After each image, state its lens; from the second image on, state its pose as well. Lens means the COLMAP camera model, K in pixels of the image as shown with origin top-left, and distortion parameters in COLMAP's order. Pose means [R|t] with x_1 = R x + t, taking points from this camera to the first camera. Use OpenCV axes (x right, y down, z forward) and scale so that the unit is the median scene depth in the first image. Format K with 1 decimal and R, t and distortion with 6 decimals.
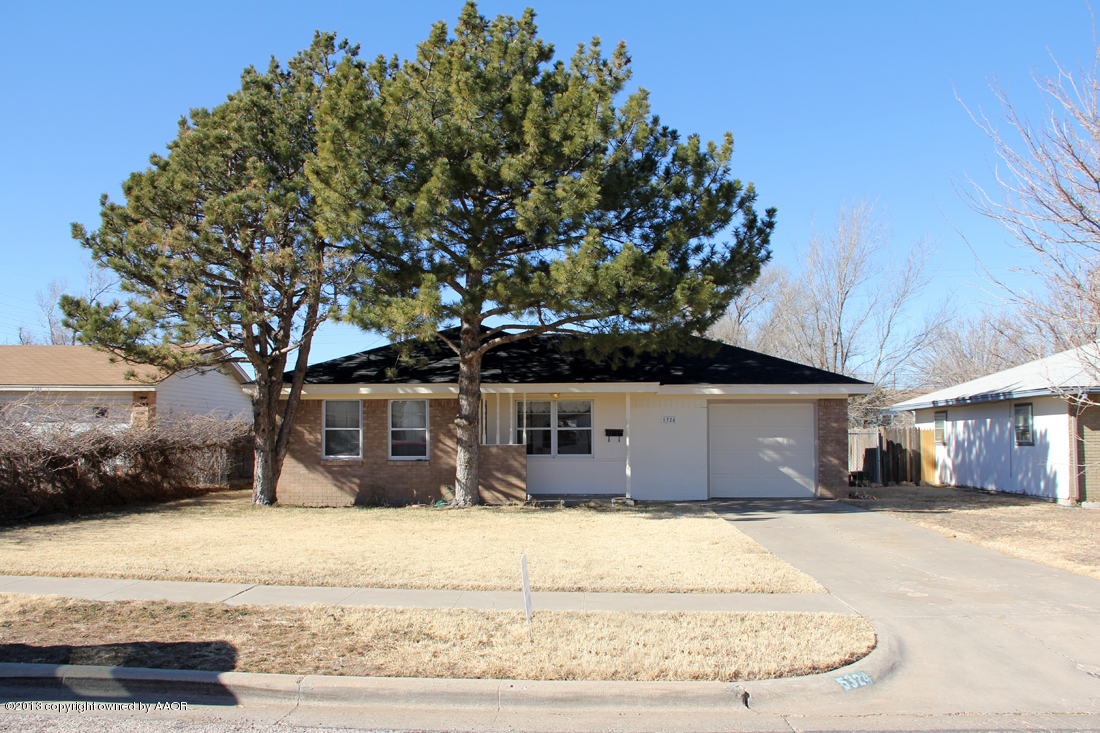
lens RADIAL K [[913.2, 0, 550.0], [0, 913.2, 366.5], [0, 0, 1]] dist [-0.142804, 0.125676]
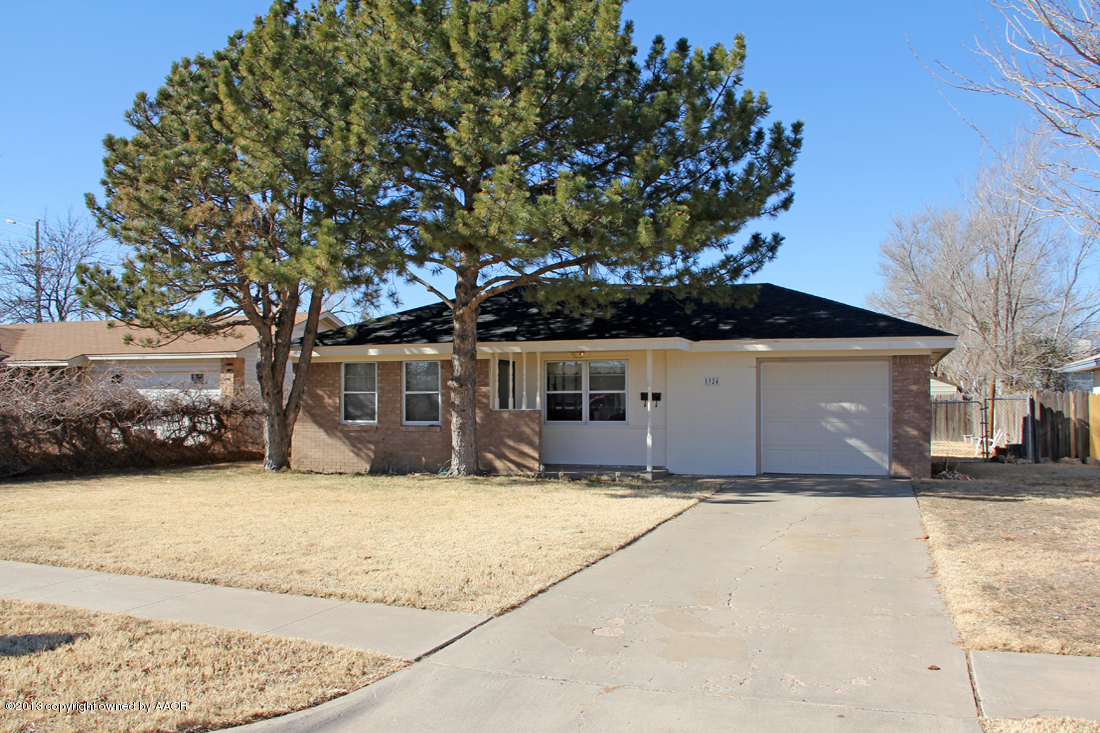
lens RADIAL K [[912.5, 0, 549.9], [0, 912.5, 354.9], [0, 0, 1]] dist [-0.108904, 0.000873]
pose [[0.960185, -0.012087, -0.279102, 0.233388], [0.018281, 0.999641, 0.019603, 0.014173], [0.278764, -0.023925, 0.960061, 0.137795]]
